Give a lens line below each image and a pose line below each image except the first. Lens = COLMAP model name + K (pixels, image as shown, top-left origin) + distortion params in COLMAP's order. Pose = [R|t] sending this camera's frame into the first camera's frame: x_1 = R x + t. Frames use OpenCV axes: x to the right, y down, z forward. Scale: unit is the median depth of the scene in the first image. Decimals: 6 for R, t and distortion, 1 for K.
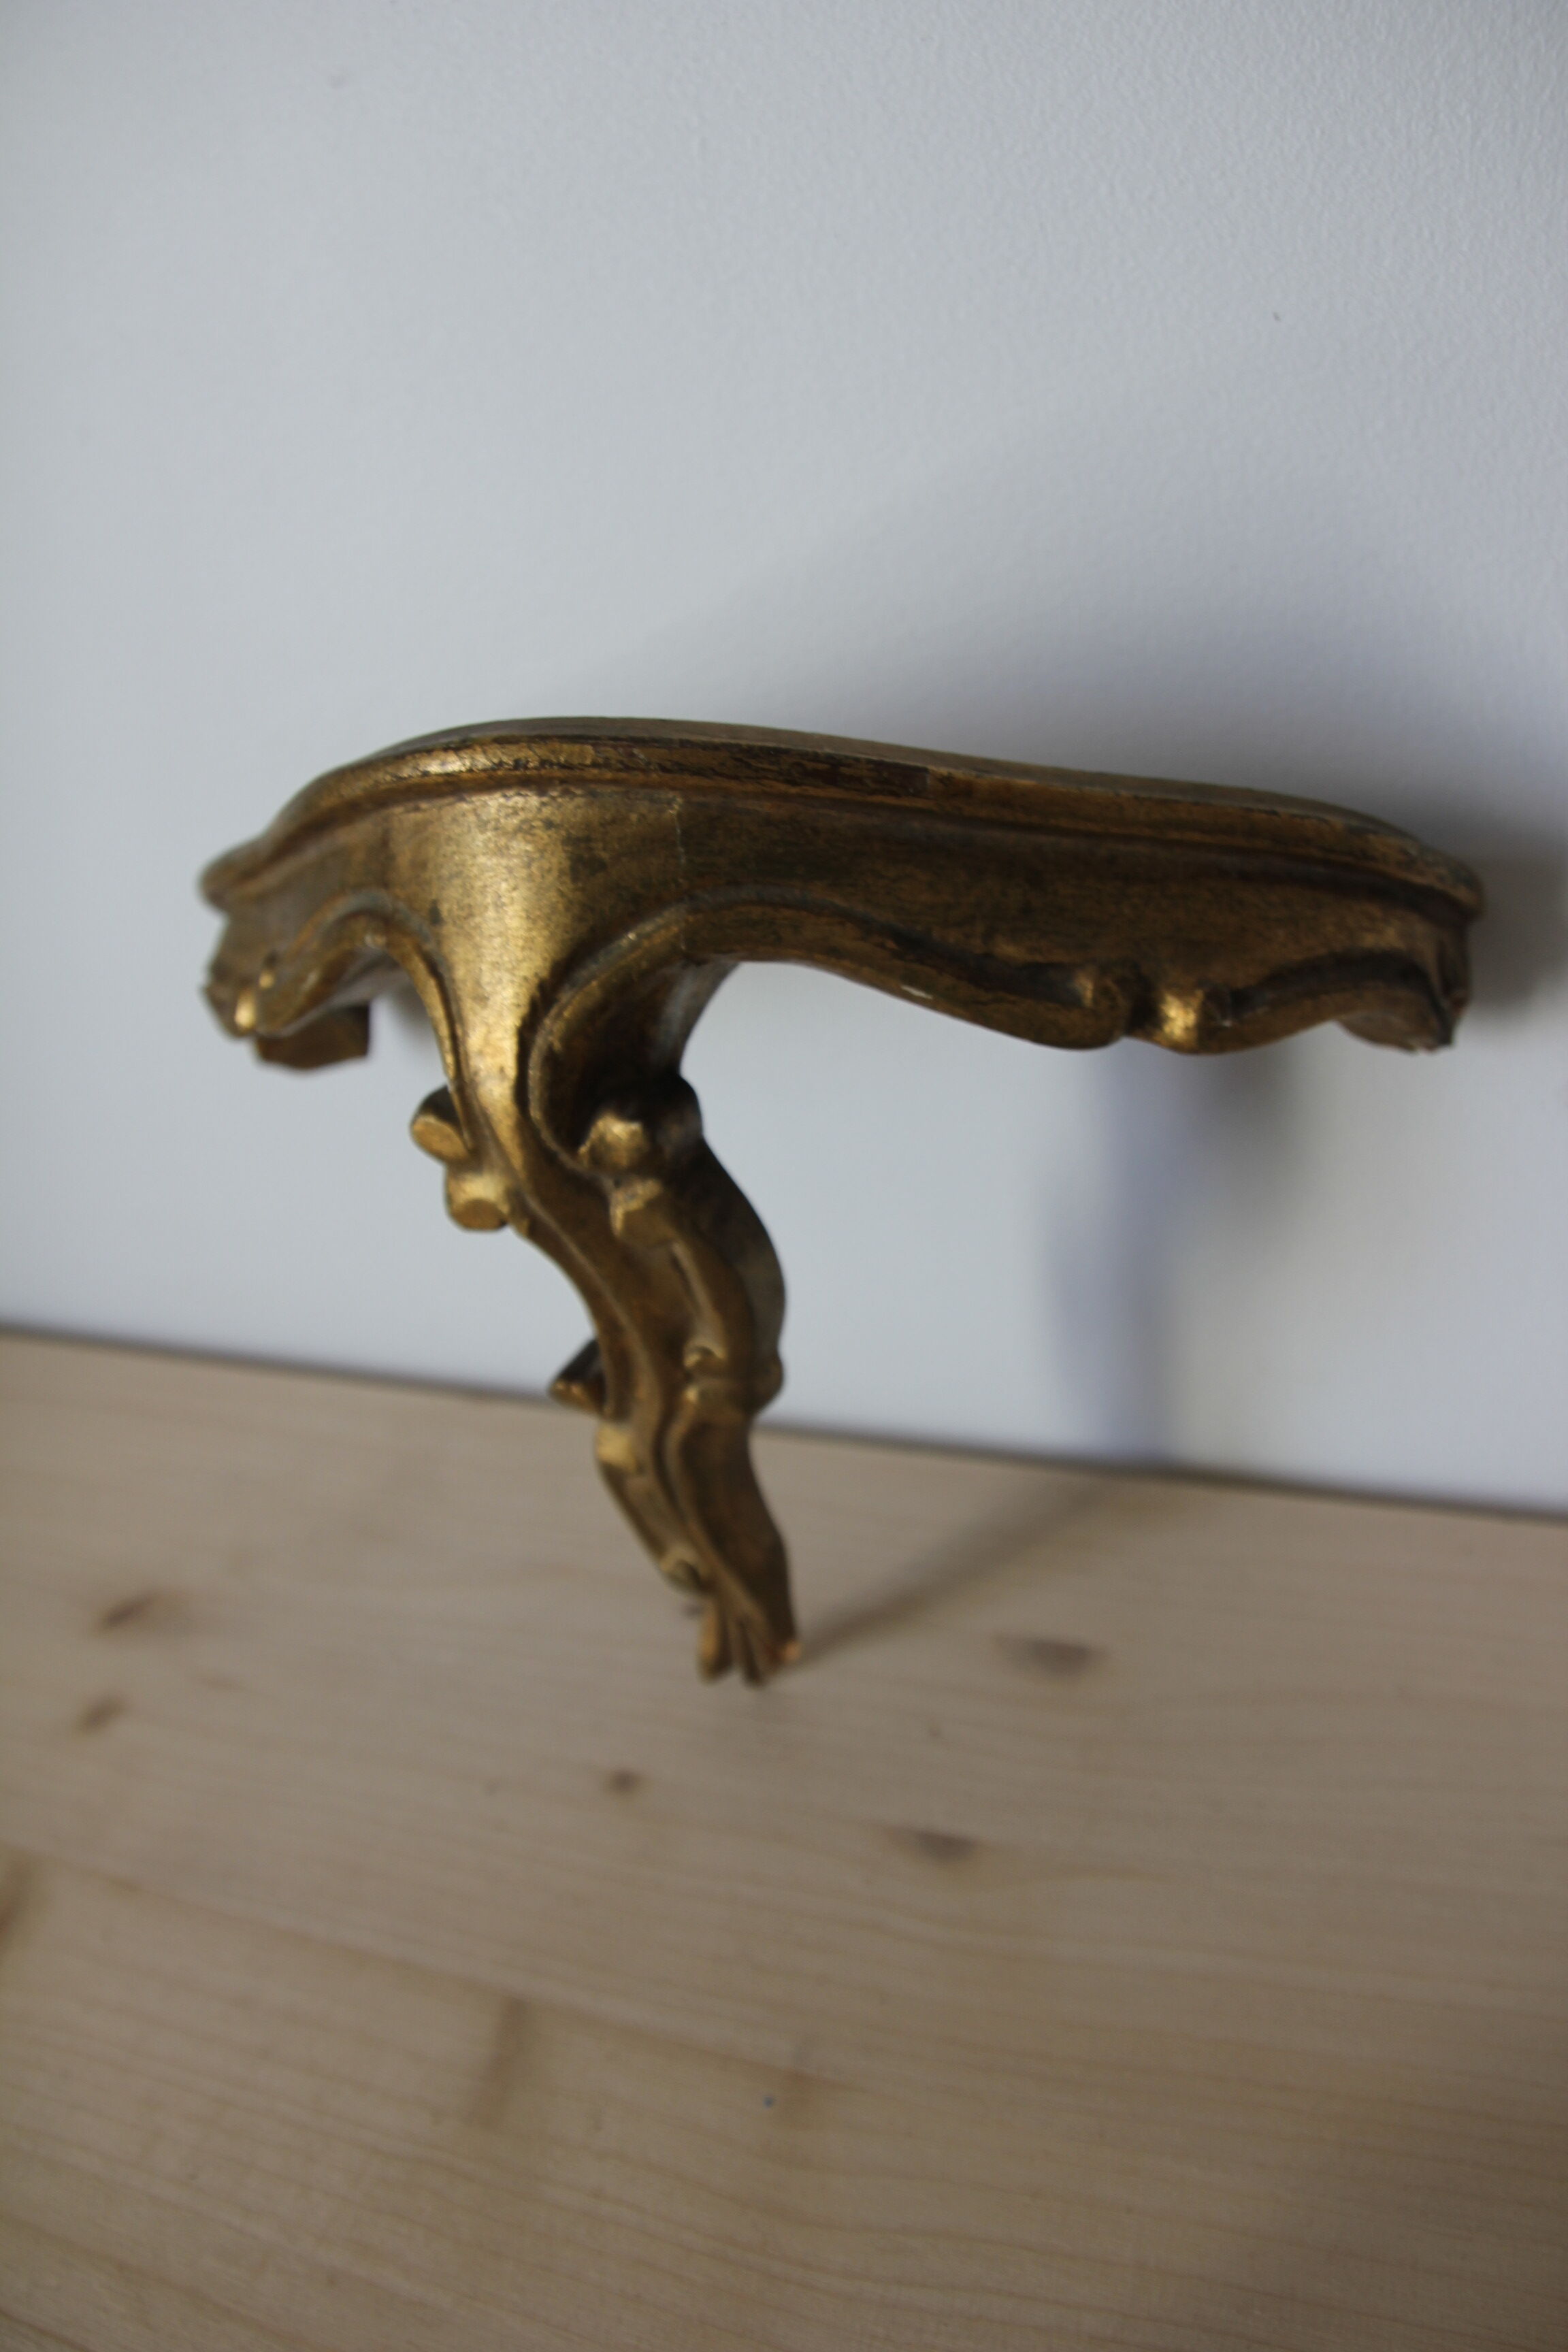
lens RADIAL K [[1851.8, 0, 784.0], [0, 1851.8, 1176.0], [0, 0, 1]] dist [-0.097575, 0.004084]
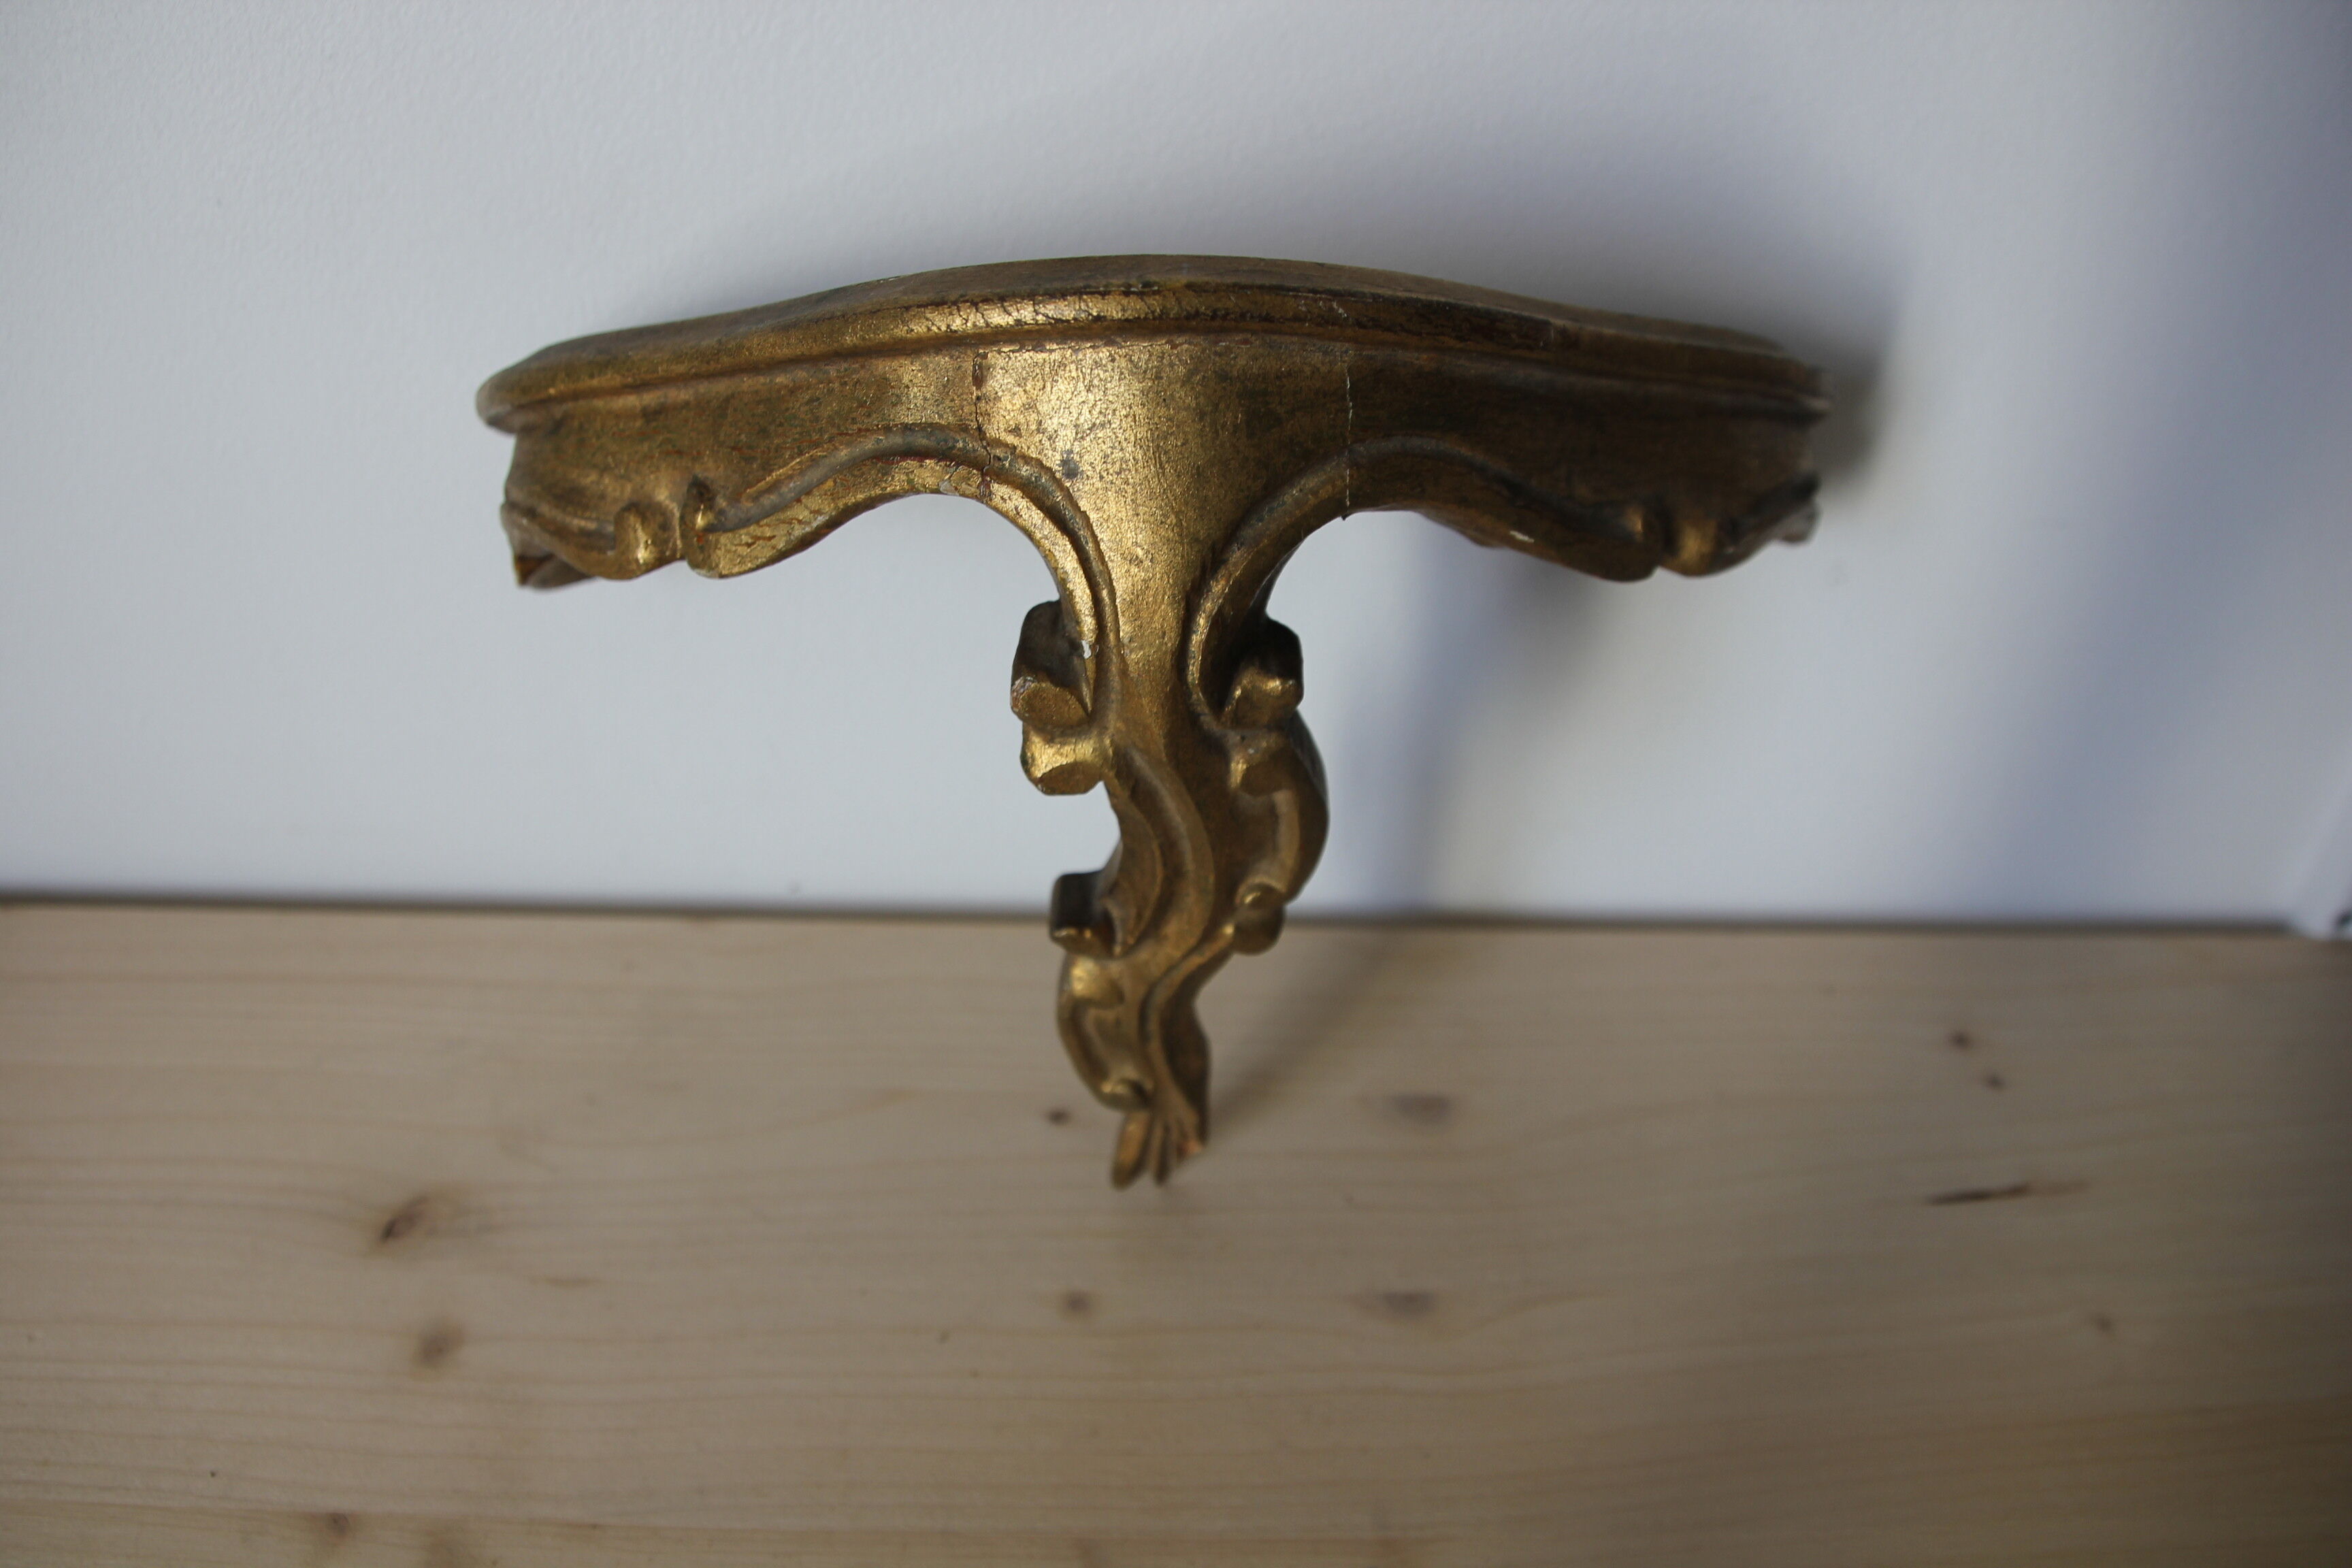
lens RADIAL K [[1851.8, 0, 1176.0], [0, 1851.8, 784.0], [0, 0, 1]] dist [-0.097575, 0.004084]
pose [[0.908343, -0.092891, 0.407779, -0.547227], [0.036833, 0.989002, 0.143244, -0.119120], [-0.416600, -0.115095, 0.901775, 0.134983]]
